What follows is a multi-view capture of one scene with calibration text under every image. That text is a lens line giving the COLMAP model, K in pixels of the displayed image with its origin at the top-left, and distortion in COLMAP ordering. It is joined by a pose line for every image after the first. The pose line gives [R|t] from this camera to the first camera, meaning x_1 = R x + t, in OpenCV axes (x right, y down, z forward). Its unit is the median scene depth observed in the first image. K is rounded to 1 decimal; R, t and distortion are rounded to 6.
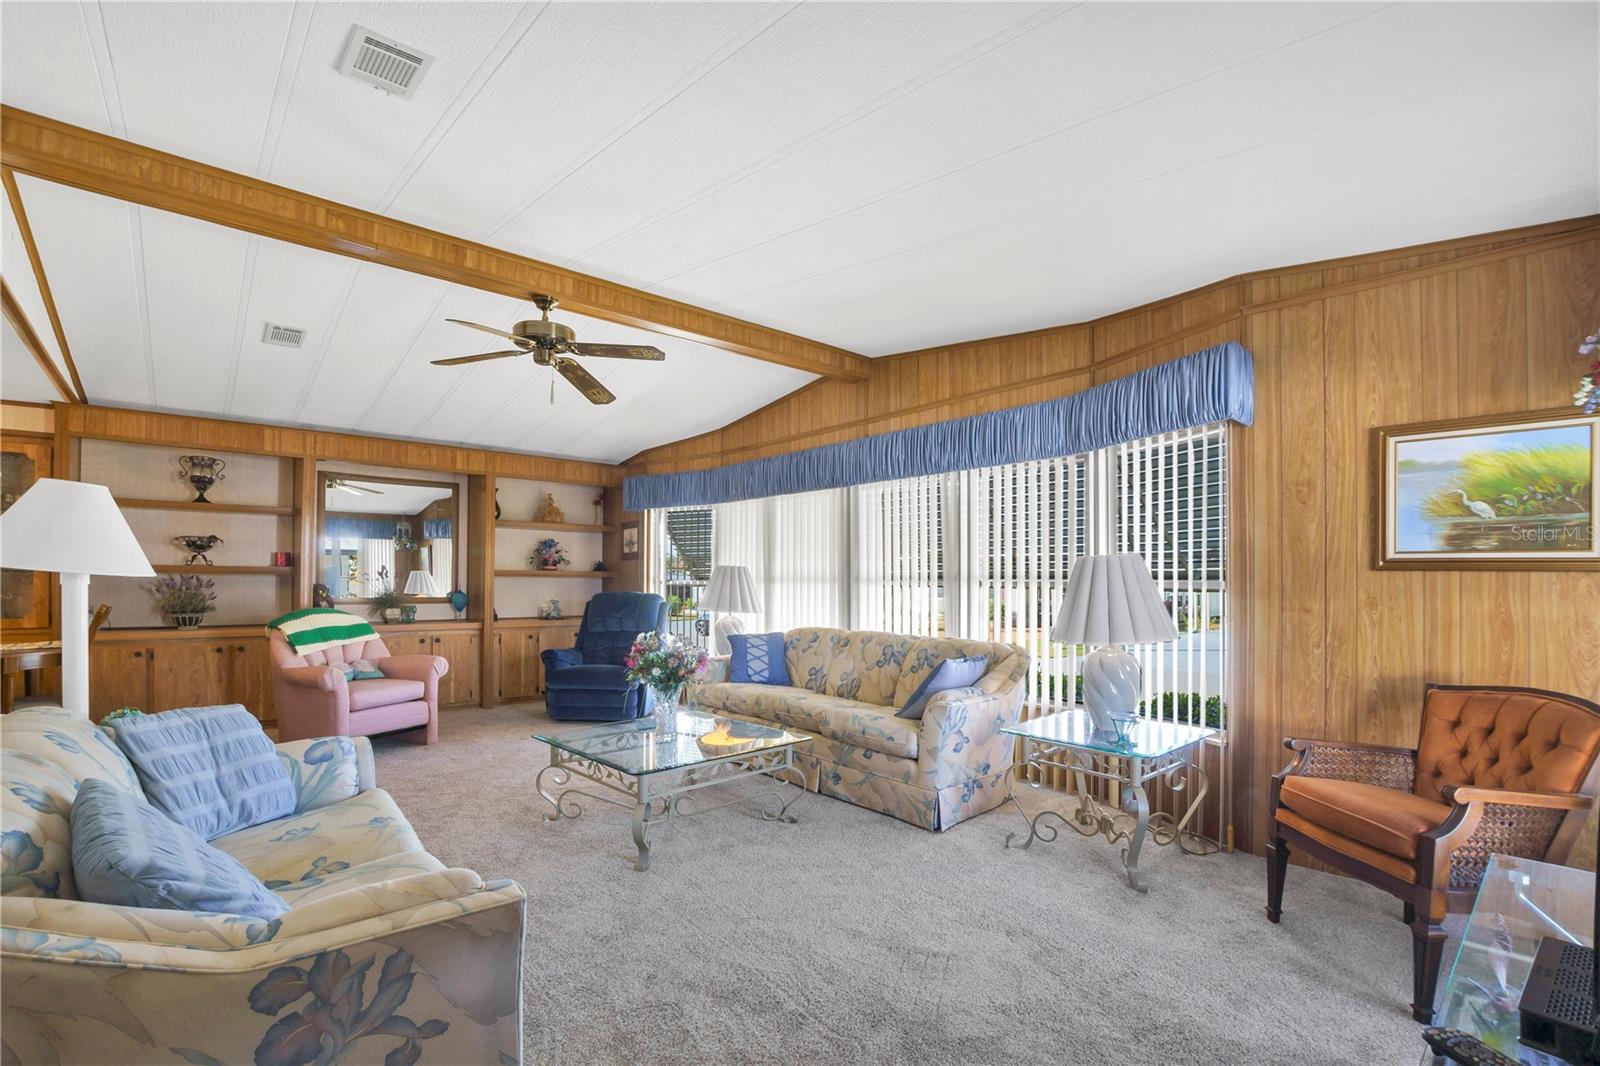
lens RADIAL K [[713.6, 0, 798.2], [0, 713.6, 578.9], [0, 0, 1]] dist [-0.027091, 0.000049]
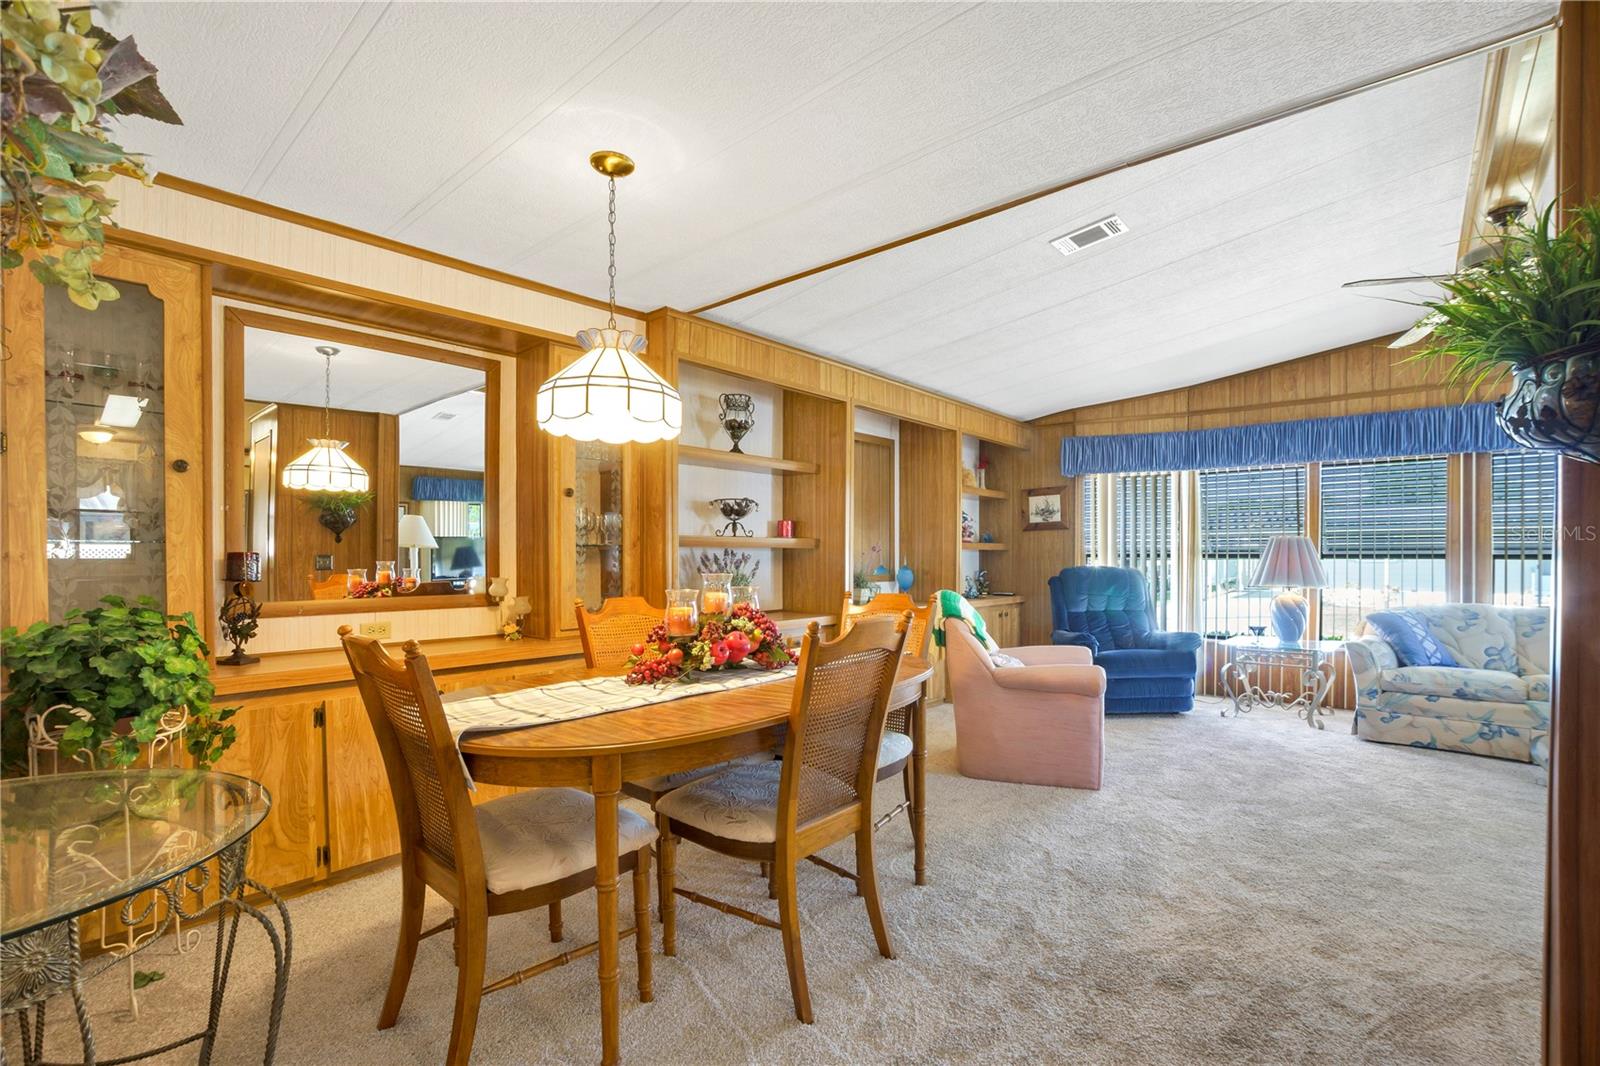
lens RADIAL K [[713.2, 0, 843.6], [0, 713.2, 557.8], [0, 0, 1]] dist [-0.001650, -0.000187]
pose [[0.986460, -0.006502, 0.163873, -0.874156], [0.004571, 0.999916, 0.012160, -0.005903], [-0.163938, -0.011246, 0.986407, 0.213592]]
